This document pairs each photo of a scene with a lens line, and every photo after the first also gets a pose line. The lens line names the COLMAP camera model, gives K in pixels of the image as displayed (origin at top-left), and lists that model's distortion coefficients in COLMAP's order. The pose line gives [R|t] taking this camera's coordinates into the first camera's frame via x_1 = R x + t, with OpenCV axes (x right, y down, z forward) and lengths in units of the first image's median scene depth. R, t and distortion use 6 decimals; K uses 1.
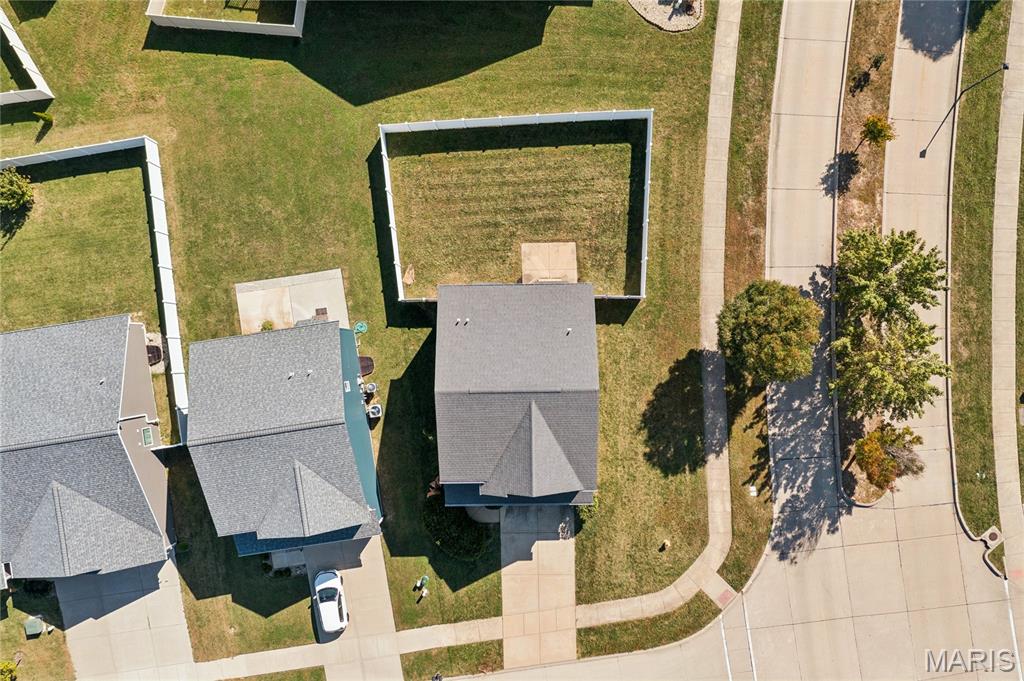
lens RADIAL K [[805.4, 0, 516.2], [0, 805.4, 338.8], [0, 0, 1]] dist [-0.000748, -0.007316]
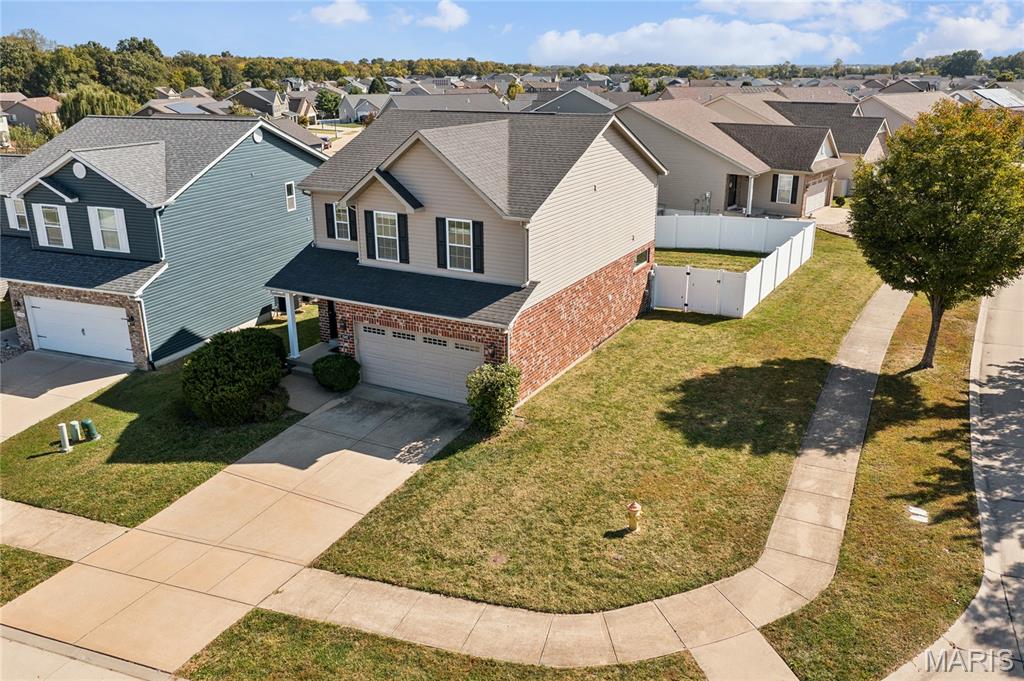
lens RADIAL K [[805.4, 0, 516.2], [0, 805.4, 338.8], [0, 0, 1]] dist [-0.000748, -0.007316]
pose [[0.870837, 0.179792, -0.457513, 0.287151], [-0.491408, 0.294340, -0.819684, 0.538894], [-0.012708, 0.938637, 0.344673, 0.806514]]
